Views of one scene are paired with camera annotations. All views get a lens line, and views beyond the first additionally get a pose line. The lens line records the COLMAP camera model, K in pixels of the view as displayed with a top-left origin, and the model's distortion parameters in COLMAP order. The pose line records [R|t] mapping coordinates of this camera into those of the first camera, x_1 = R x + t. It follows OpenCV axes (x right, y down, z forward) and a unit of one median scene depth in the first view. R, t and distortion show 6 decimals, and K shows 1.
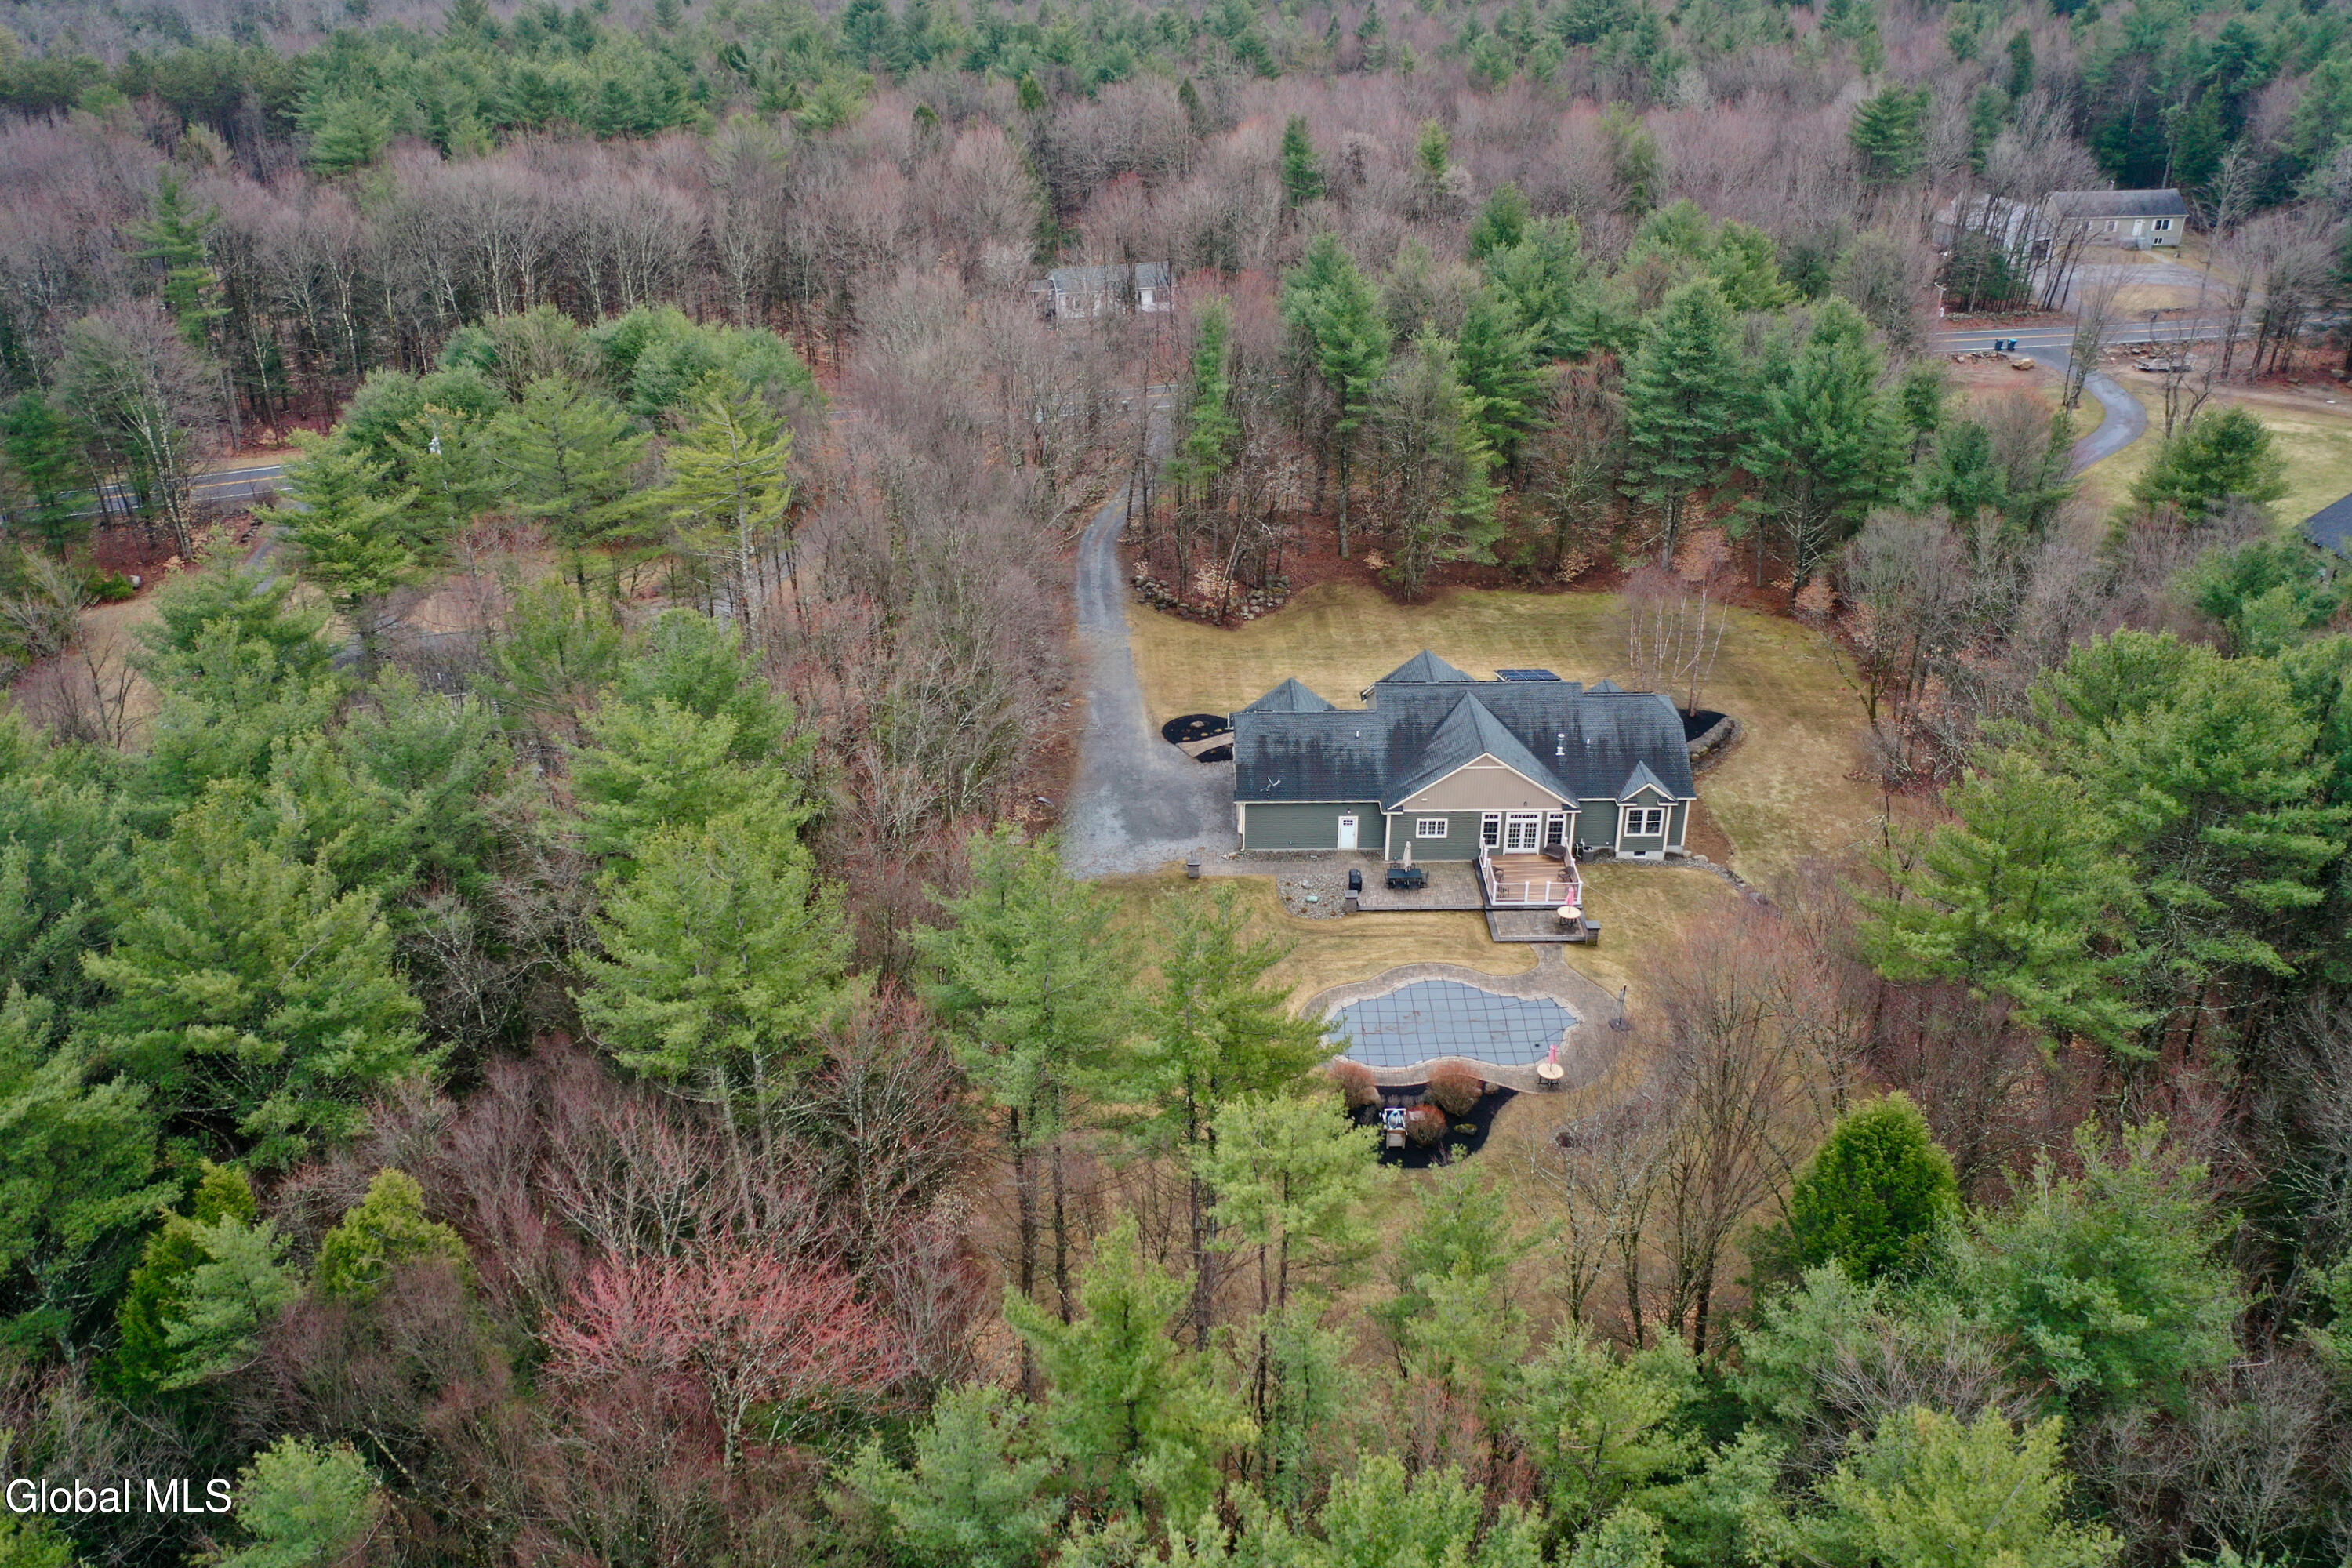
lens RADIAL K [[1987.8, 0, 1176.0], [0, 1987.8, 784.0], [0, 0, 1]] dist [0.003341, 0.012779]
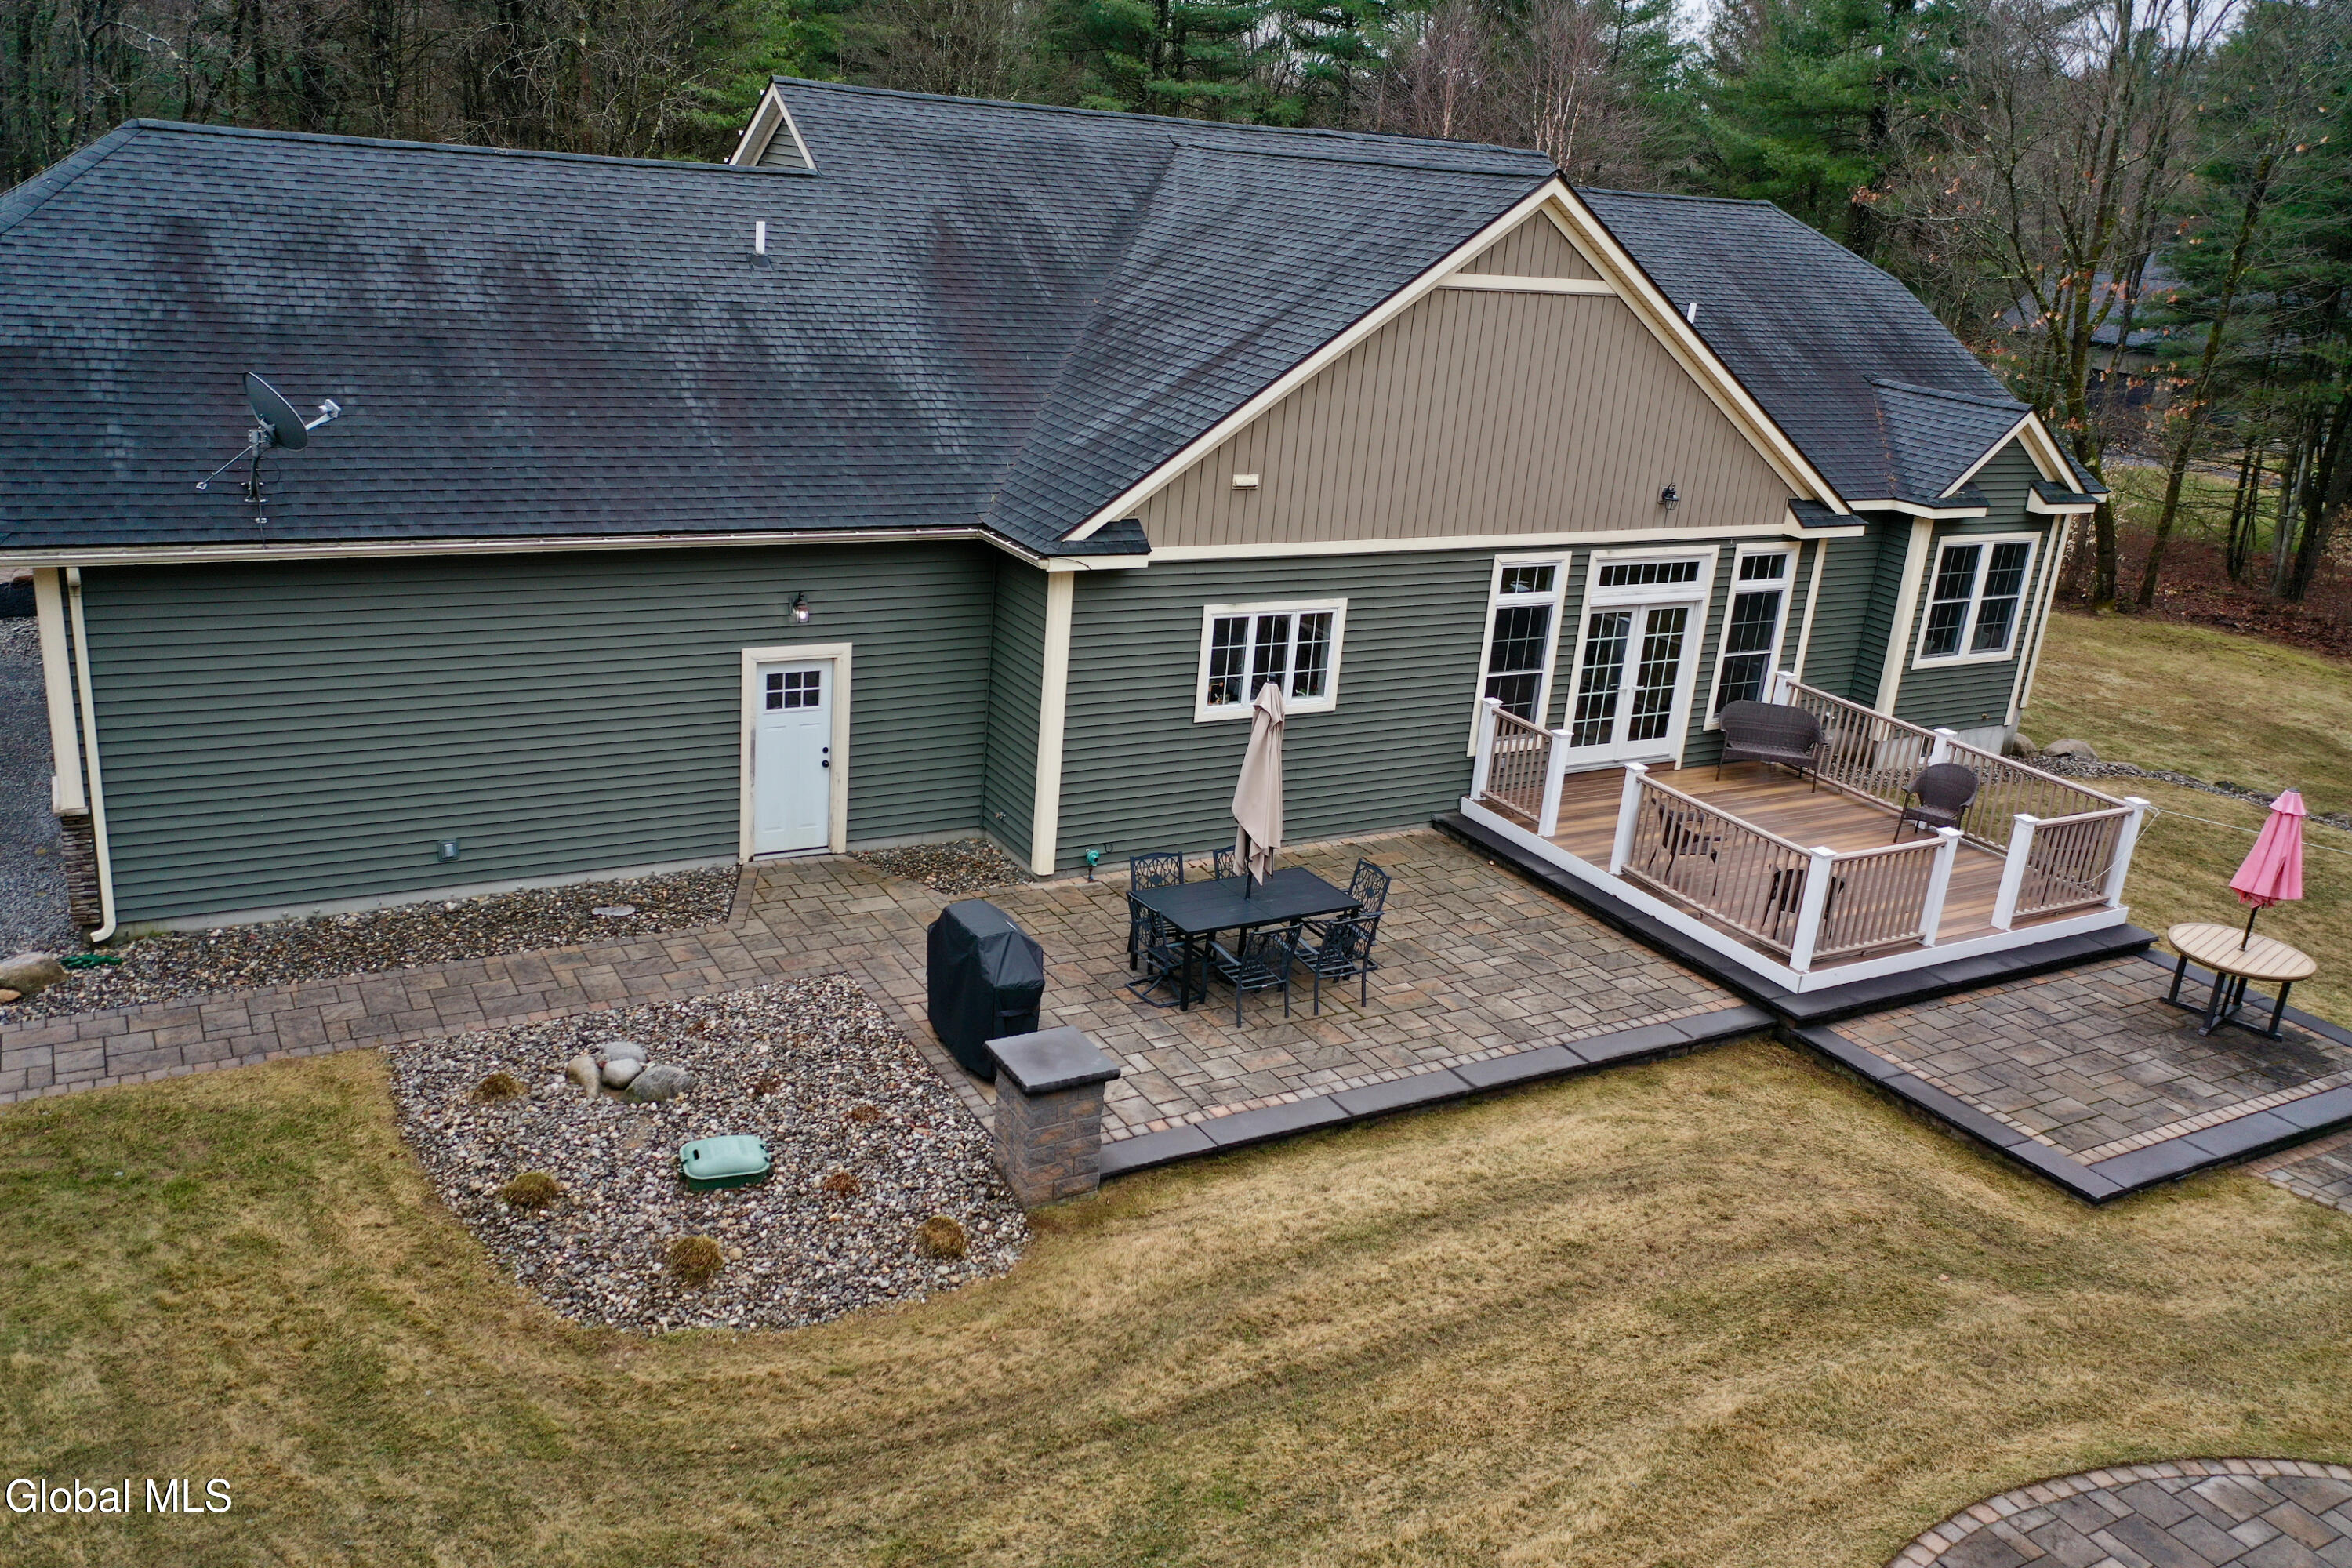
lens RADIAL K [[1859.7, 0, 1174.9], [0, 1859.7, 783.1], [0, 0, 1]] dist [0.008350, 0.000868]
pose [[0.865988, -0.087359, 0.492376, 0.035067], [0.159327, 0.981510, -0.106081, 0.049058], [-0.474004, 0.170313, 0.863894, 0.839234]]
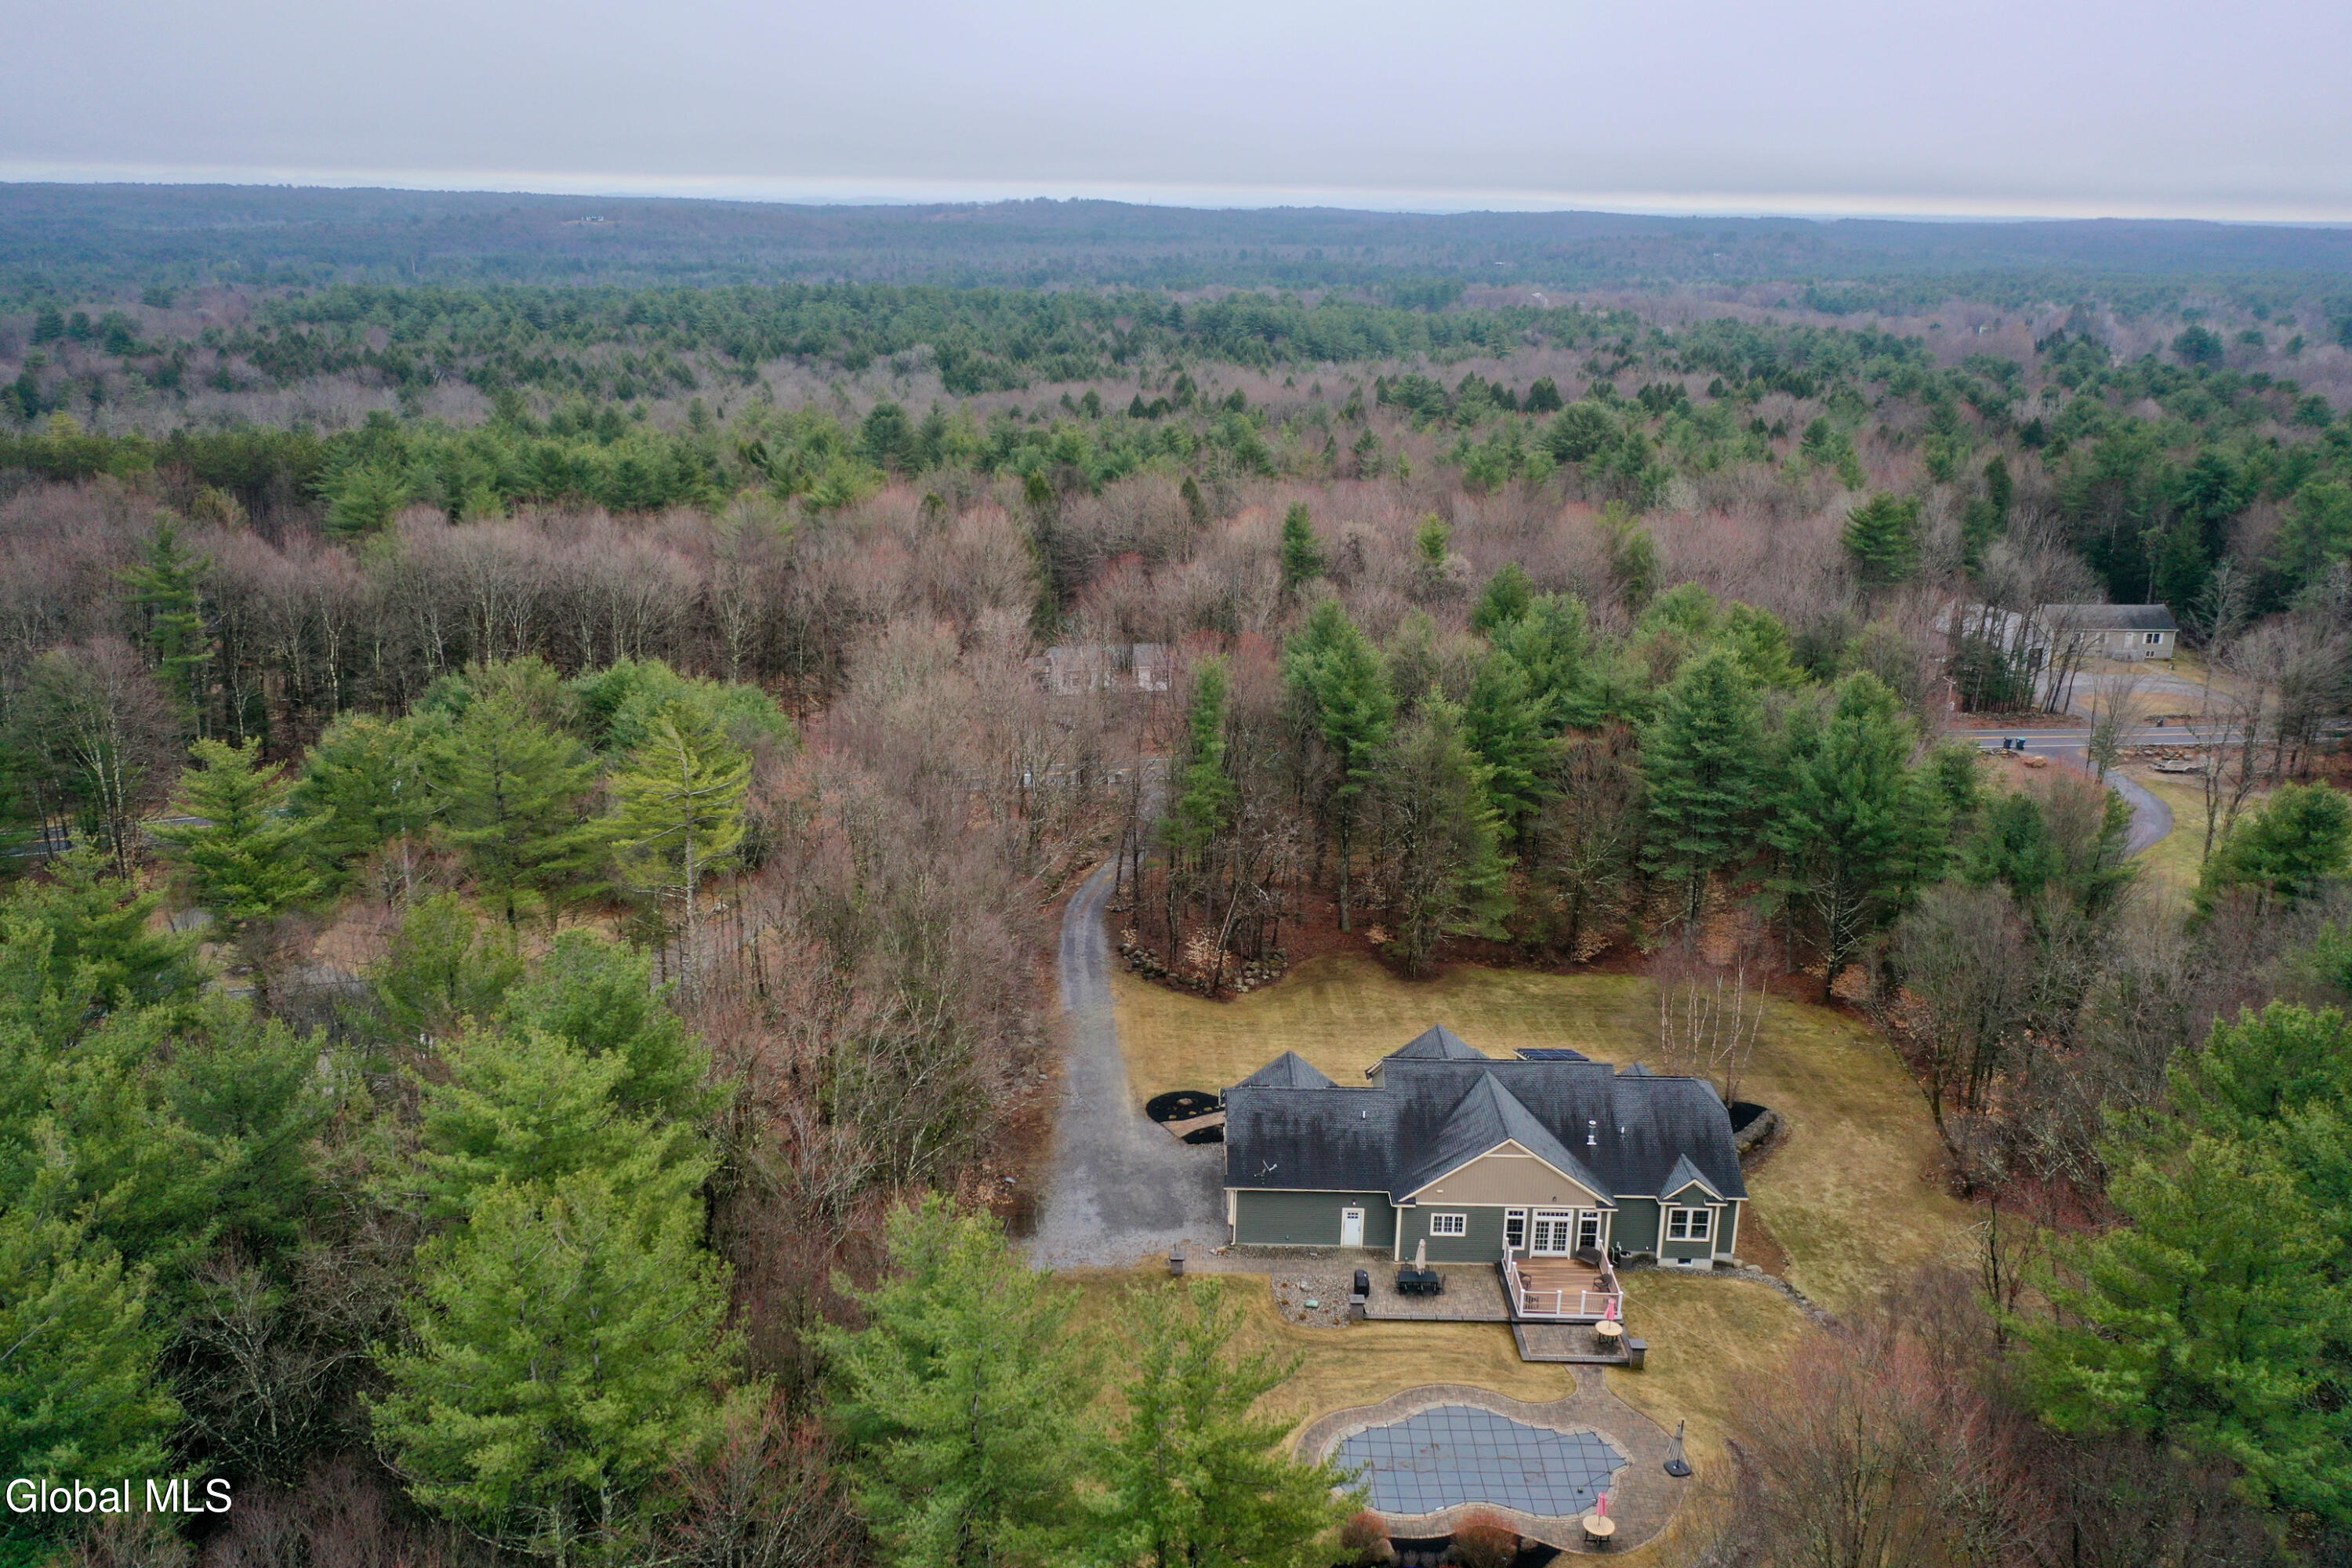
lens RADIAL K [[1940.1, 0, 1148.7], [0, 1940.1, 774.9], [0, 0, 1]] dist [0.002868, 0.020786]
pose [[0.999610, 0.025195, -0.012071, 0.001242], [-0.027143, 0.978177, -0.205995, 0.007831], [0.006617, 0.206242, 0.978479, 0.112891]]
